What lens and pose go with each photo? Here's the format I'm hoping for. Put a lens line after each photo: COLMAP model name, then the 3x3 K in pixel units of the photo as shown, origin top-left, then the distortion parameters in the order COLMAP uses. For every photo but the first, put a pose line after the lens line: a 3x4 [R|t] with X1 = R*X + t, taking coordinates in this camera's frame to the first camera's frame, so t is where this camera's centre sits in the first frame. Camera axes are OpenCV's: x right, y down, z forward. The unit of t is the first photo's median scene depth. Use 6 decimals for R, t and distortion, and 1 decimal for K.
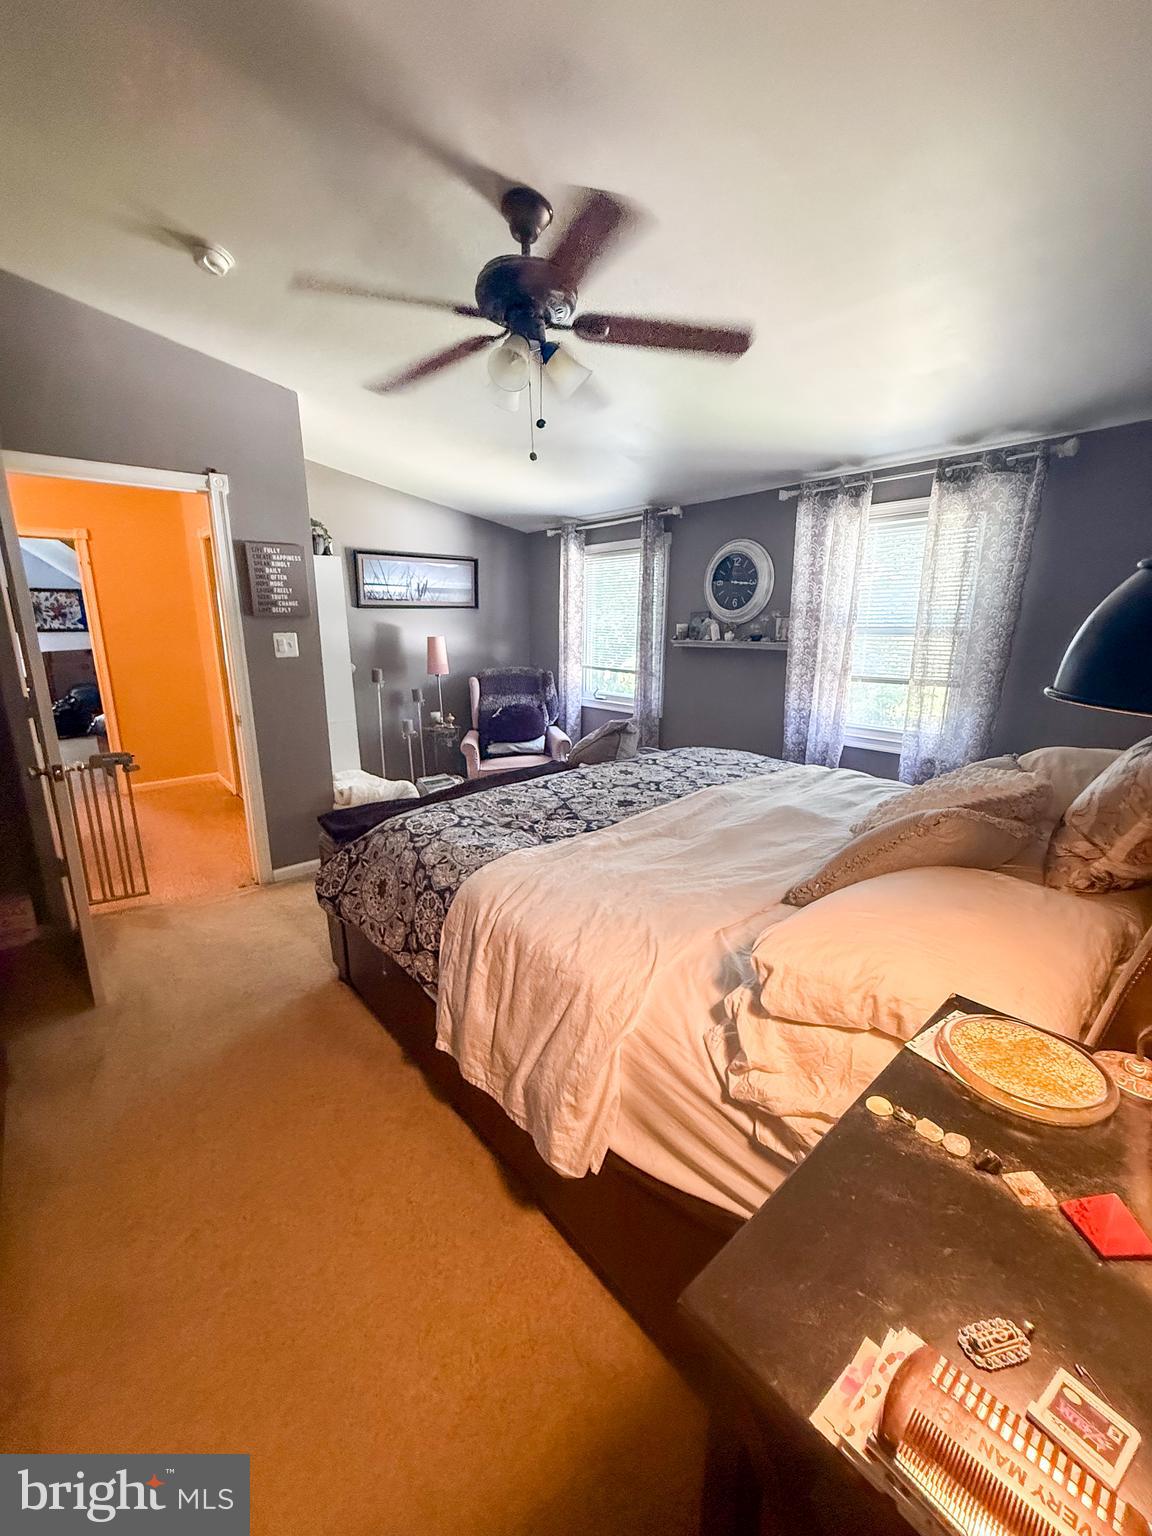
lens RADIAL K [[610.7, 0, 574.1], [0, 610.7, 763.2], [0, 0, 1]] dist [-0.000440, -0.000037]
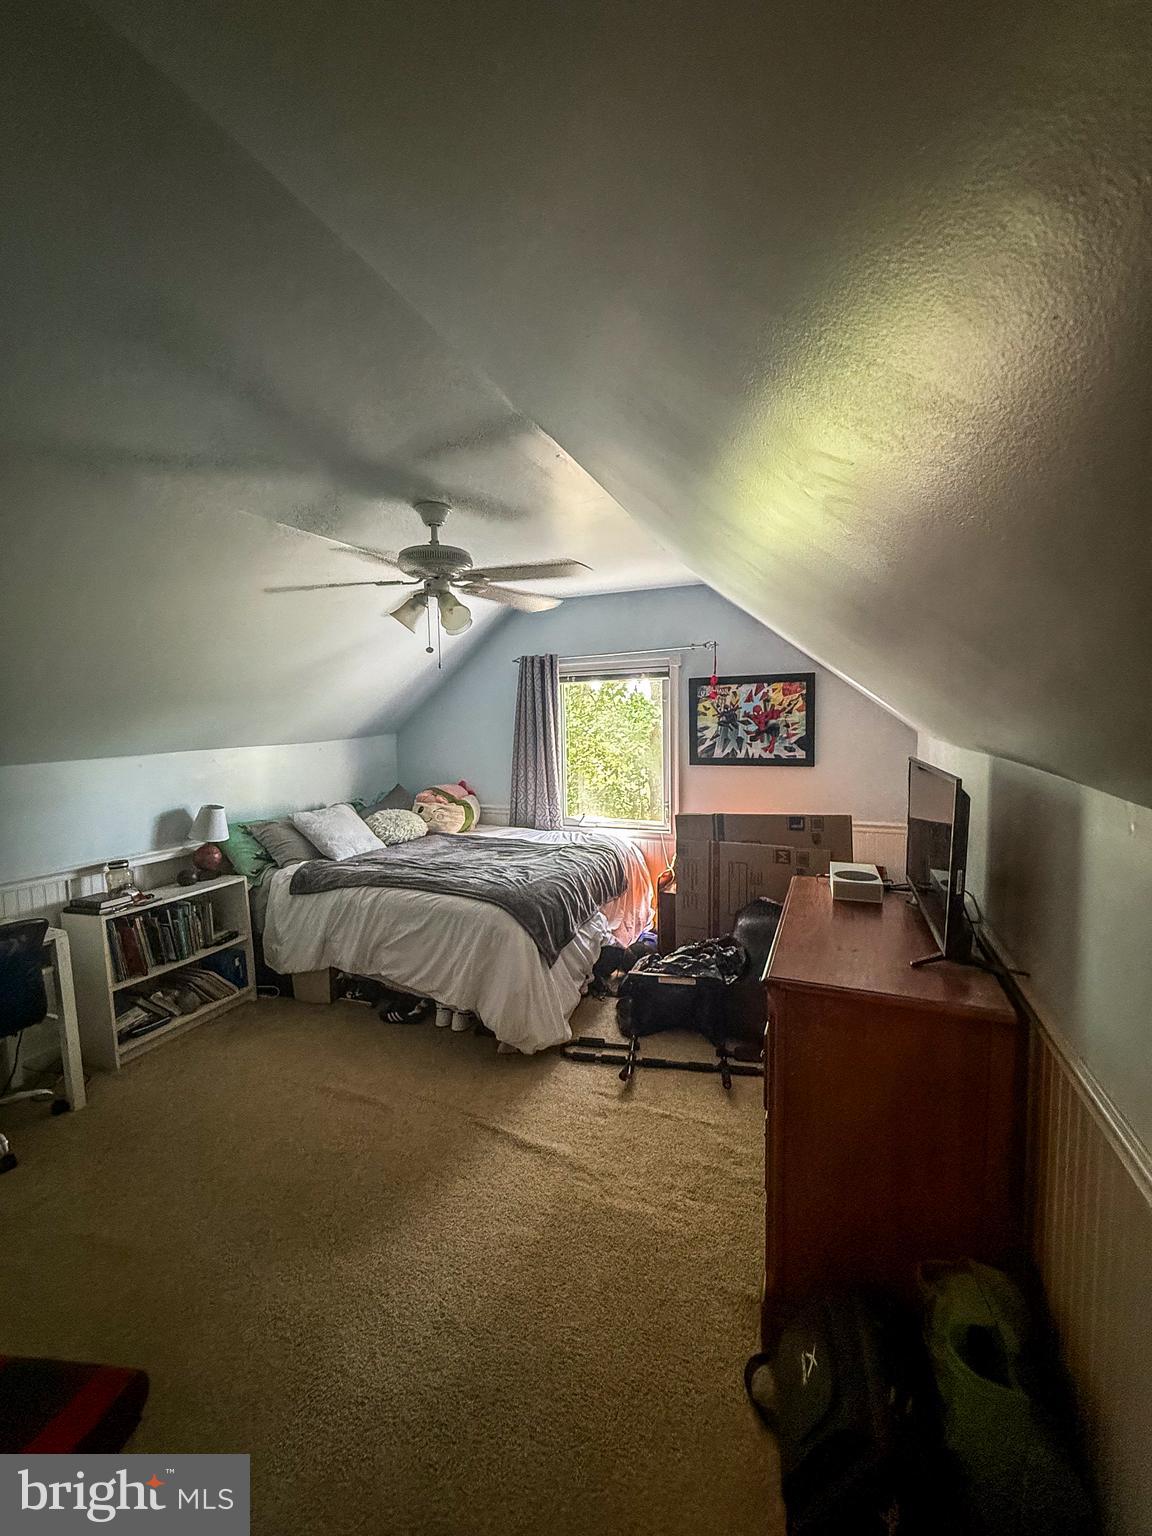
lens RADIAL K [[610.7, 0, 575.9], [0, 610.7, 769.0], [0, 0, 1]] dist [-0.000440, -0.000037]
pose [[0.447668, 0.067560, -0.891644, -0.490257], [-0.188054, 0.981955, -0.020013, -0.177275], [0.874202, 0.176637, 0.452295, 0.667691]]
